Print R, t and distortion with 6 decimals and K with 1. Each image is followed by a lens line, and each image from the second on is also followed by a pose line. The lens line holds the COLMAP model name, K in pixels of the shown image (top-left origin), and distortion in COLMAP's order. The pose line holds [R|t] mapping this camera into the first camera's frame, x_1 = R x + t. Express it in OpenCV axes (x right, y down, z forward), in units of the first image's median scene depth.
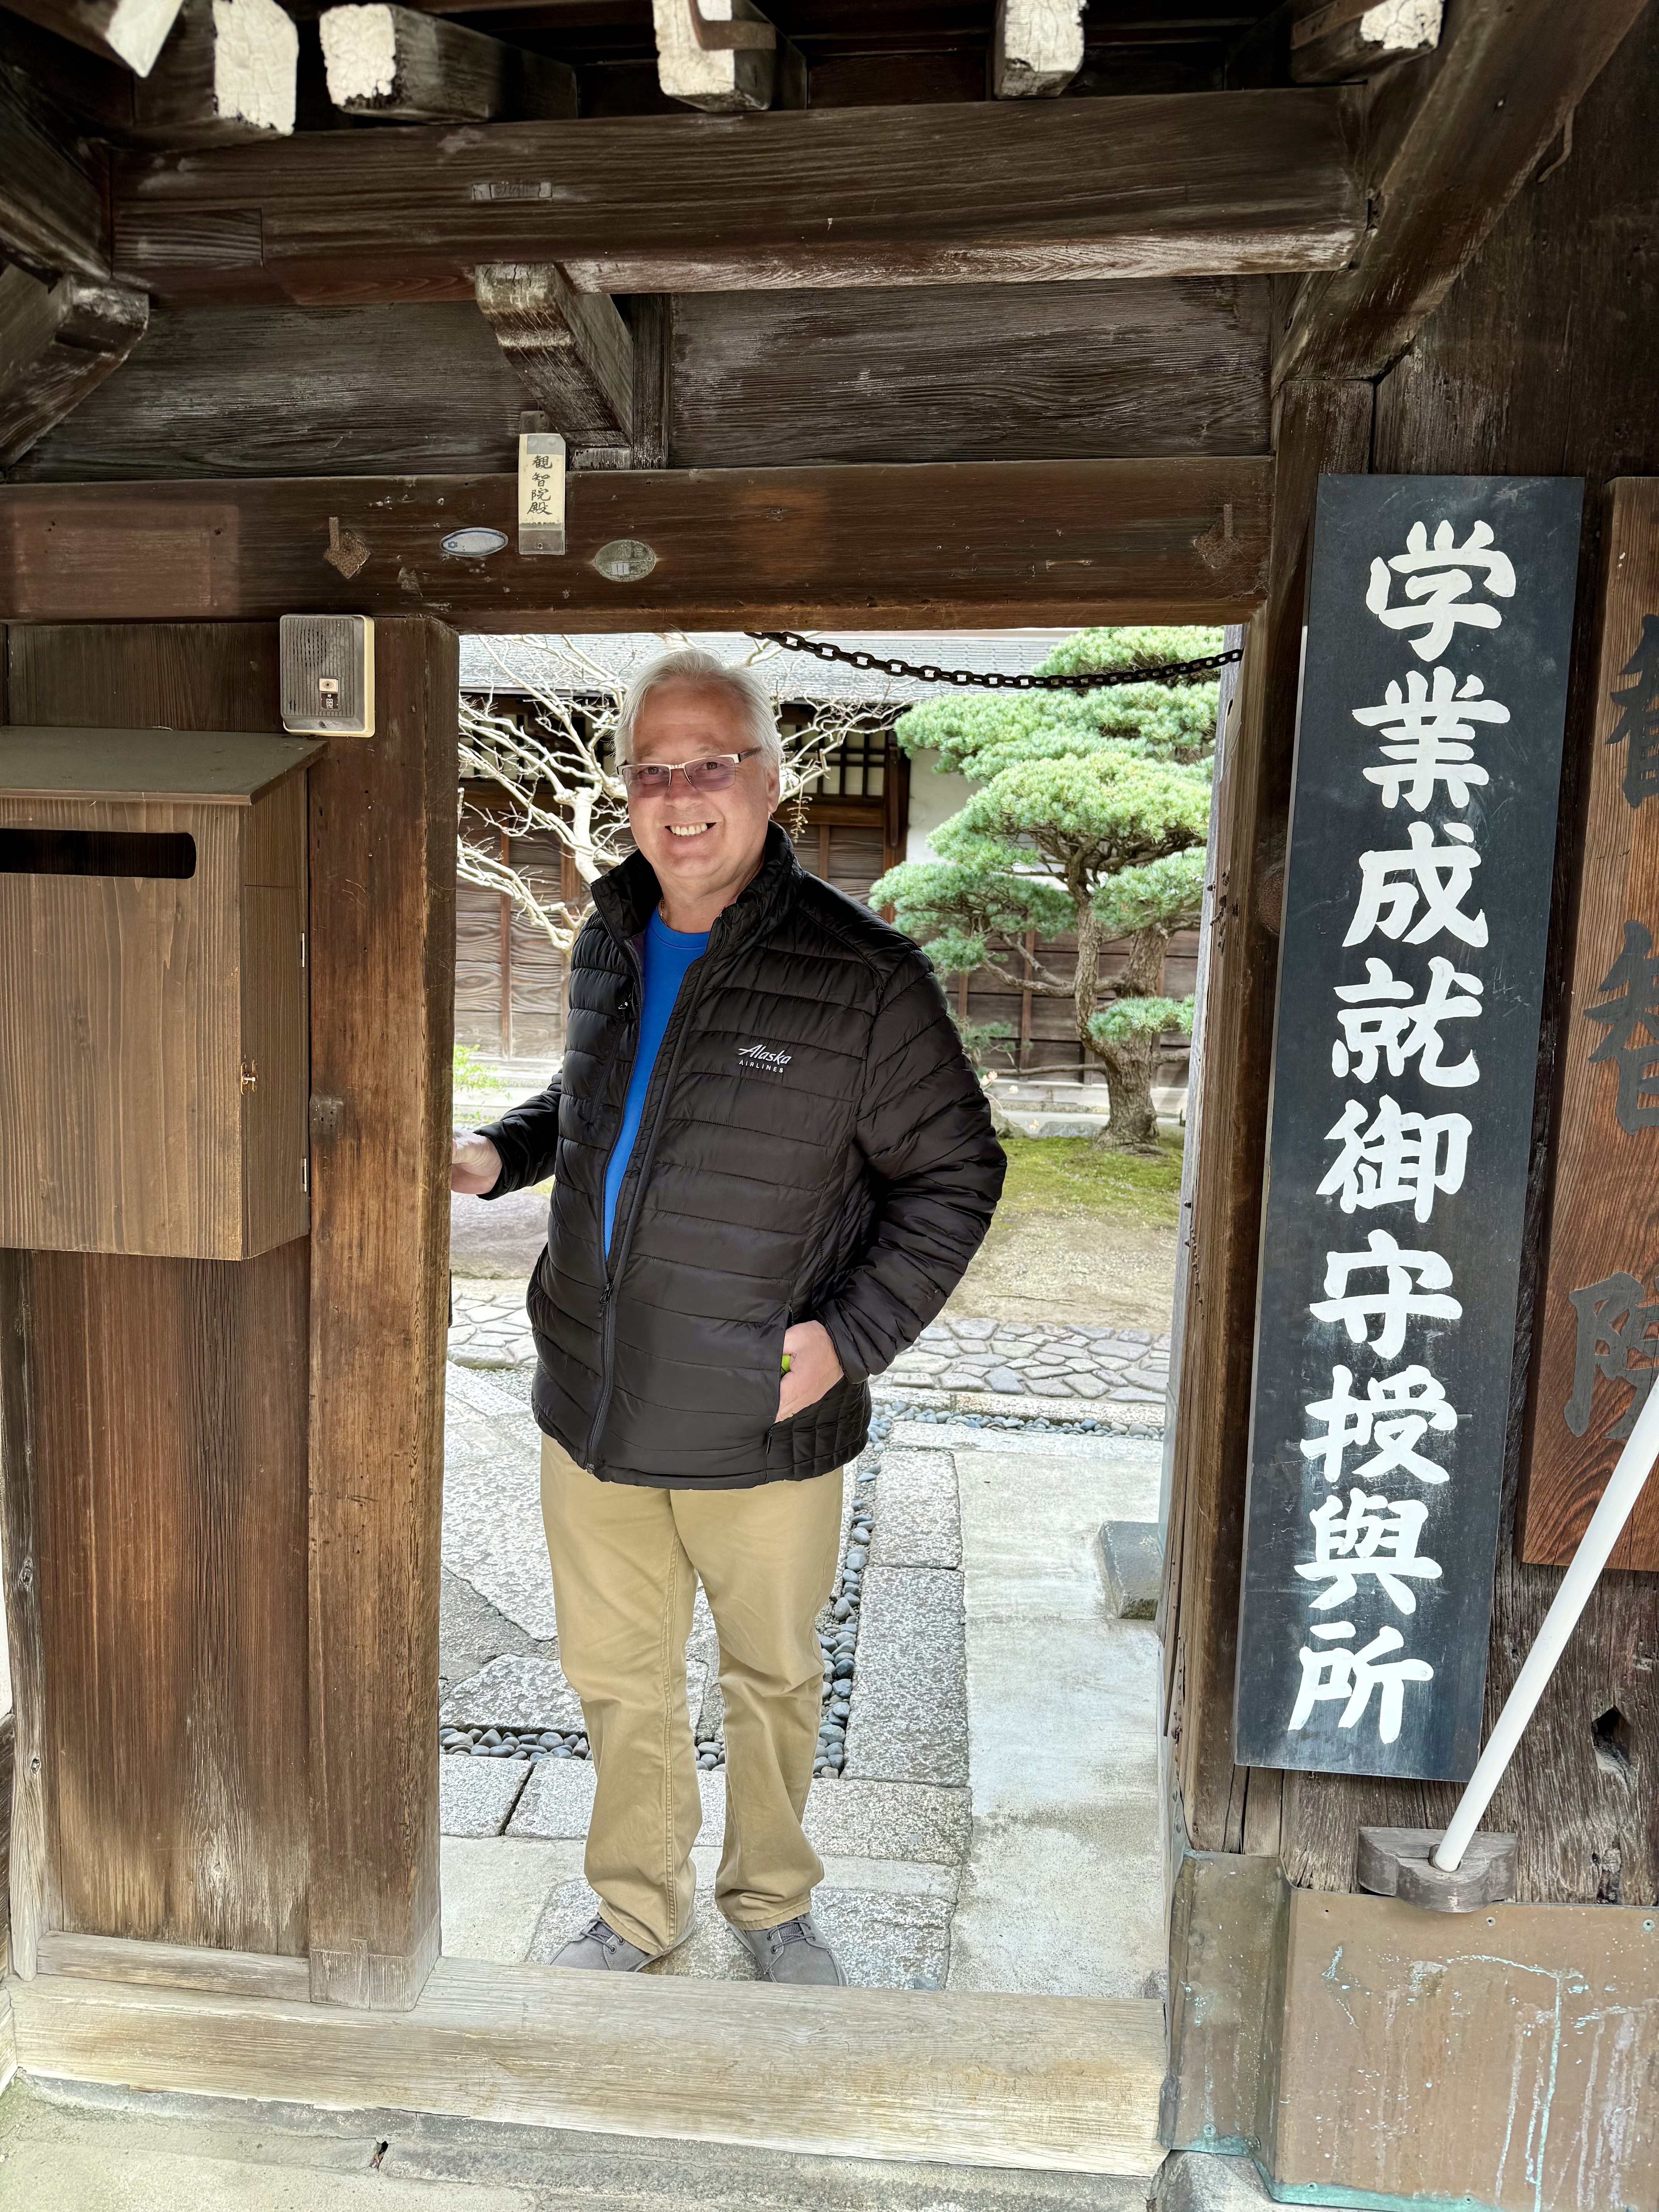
lens RADIAL K [[1561.3, 0, 838.8], [0, 1561.3, 1103.8], [0, 0, 1]] dist [0.001104, -0.016701]
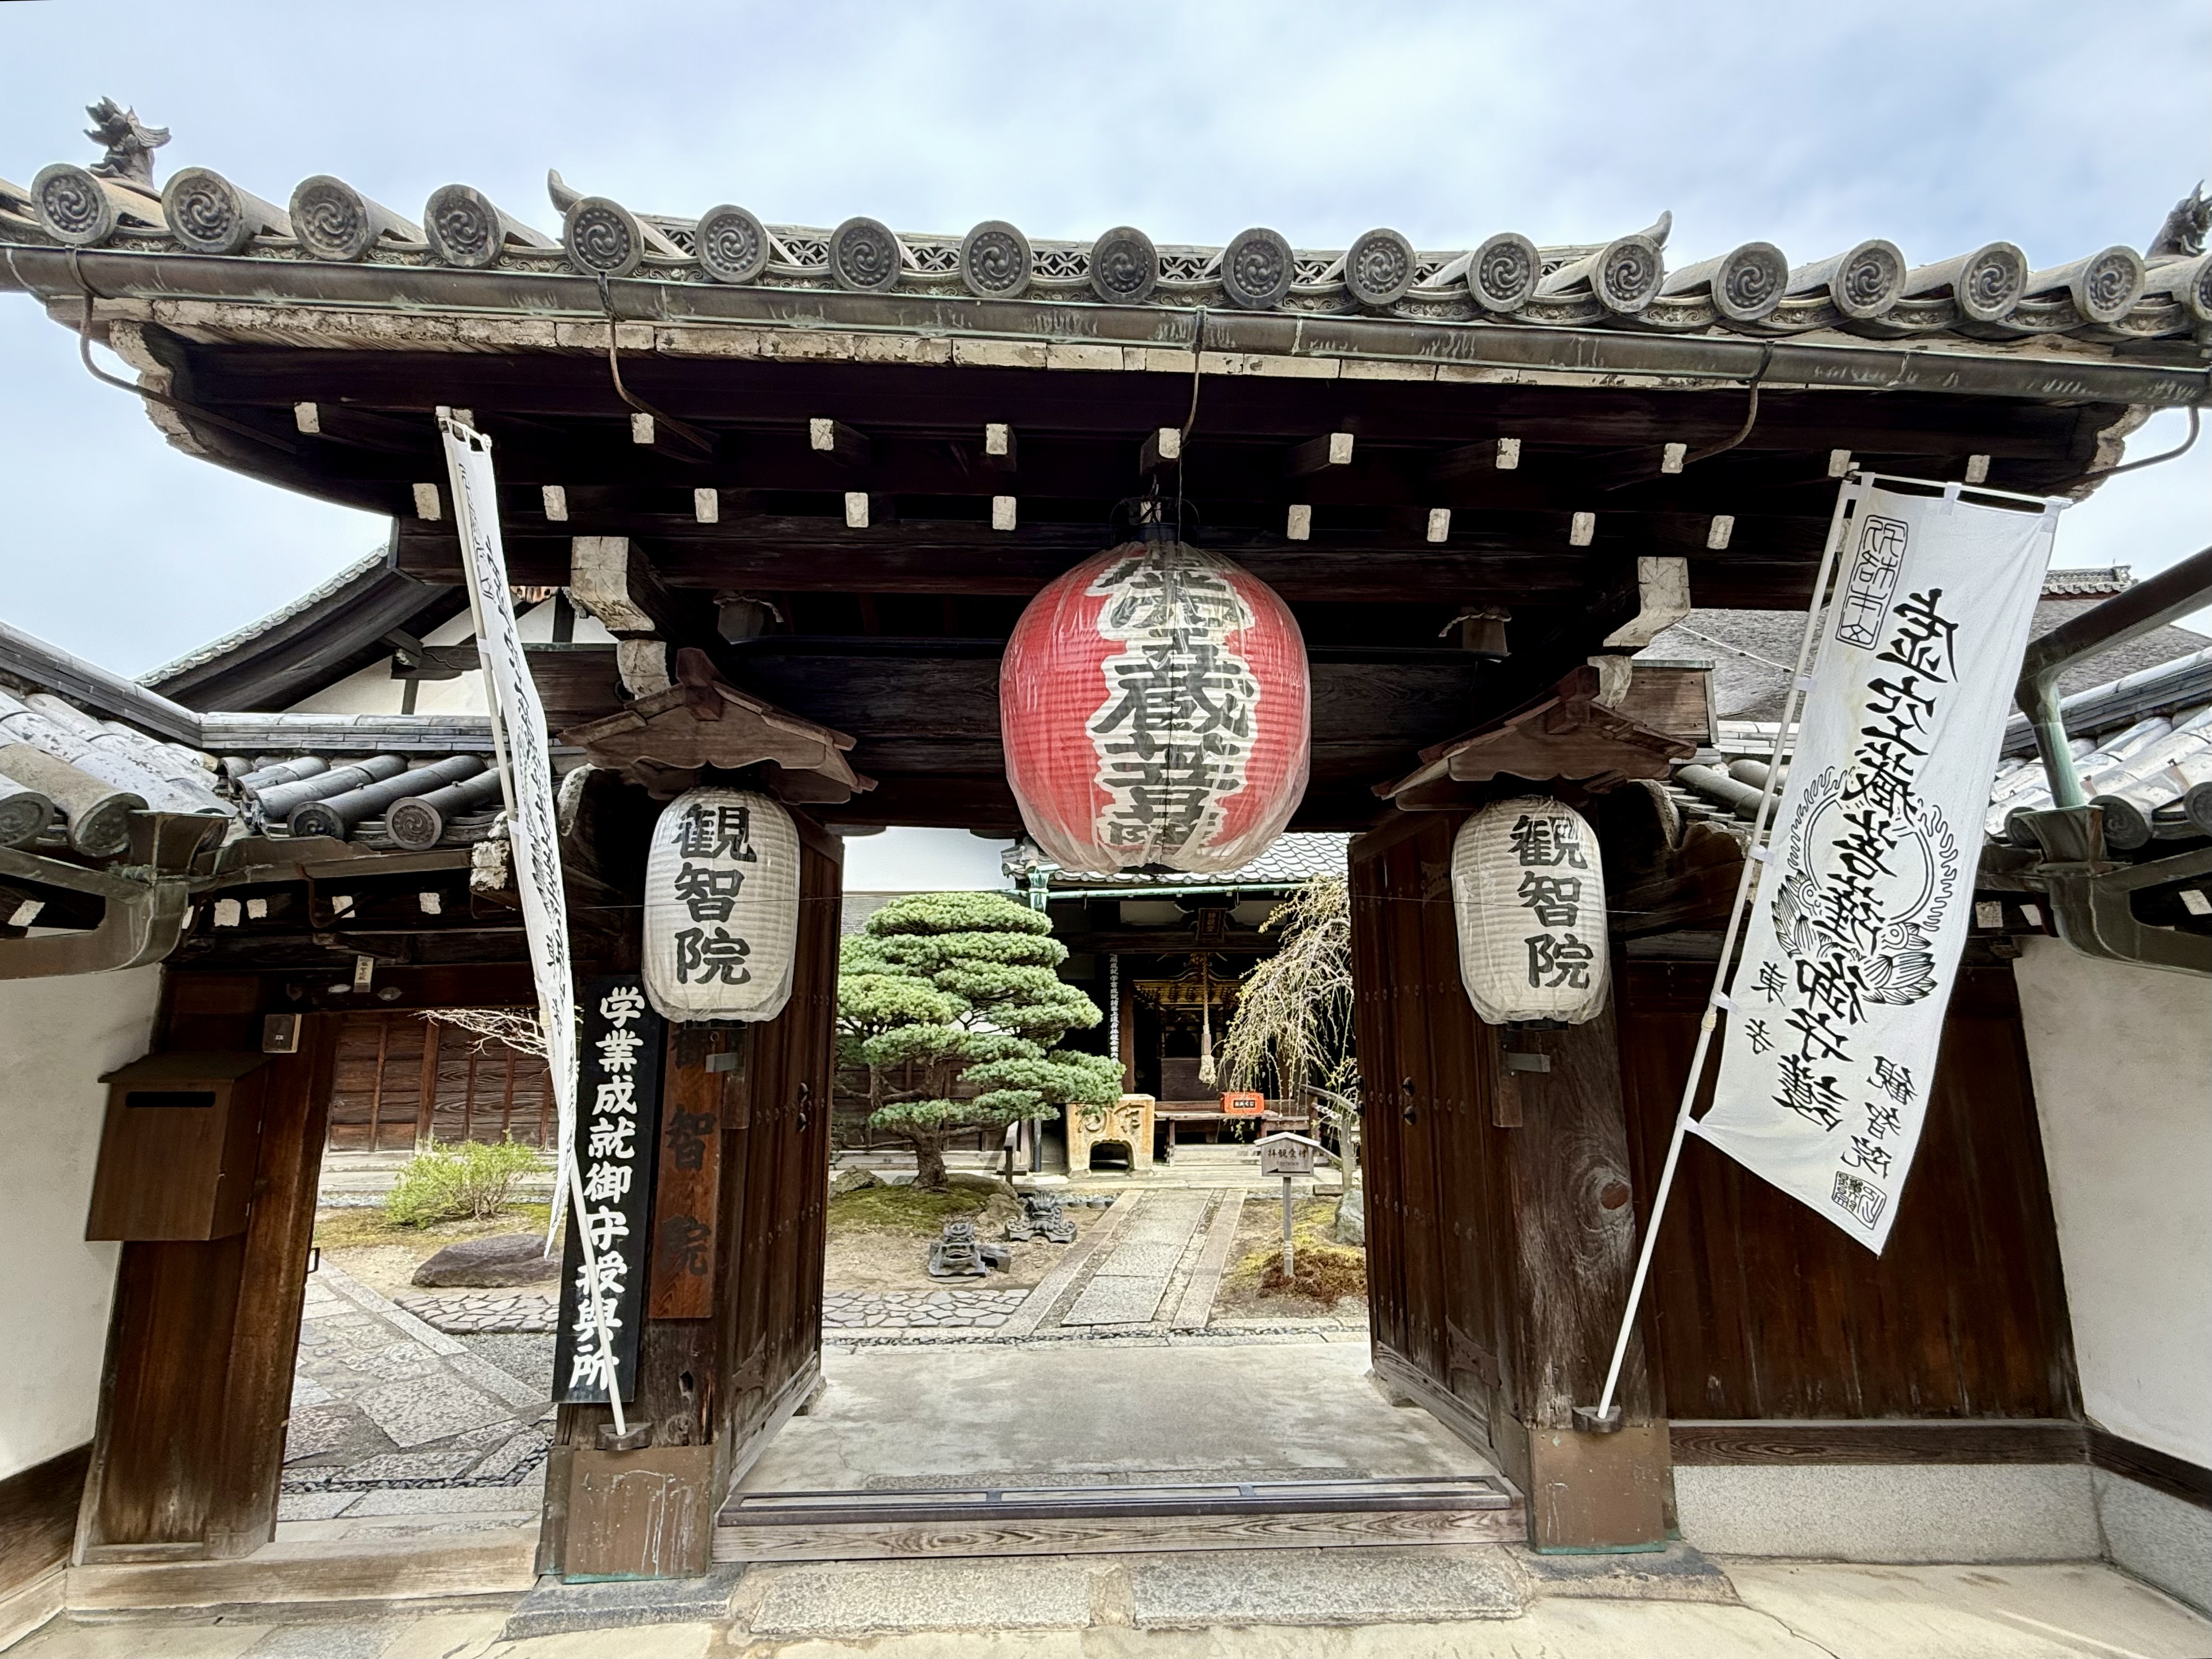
lens RADIAL K [[1100.8, 0, 1118.5], [0, 1100.8, 826.7], [0, 0, 1]] dist [-0.003256, -0.000401]
pose [[0.990034, -0.010558, 0.140434, 1.049285], [0.051506, 0.955247, -0.291291, 0.048401], [-0.131074, 0.295621, 0.946271, -1.433161]]
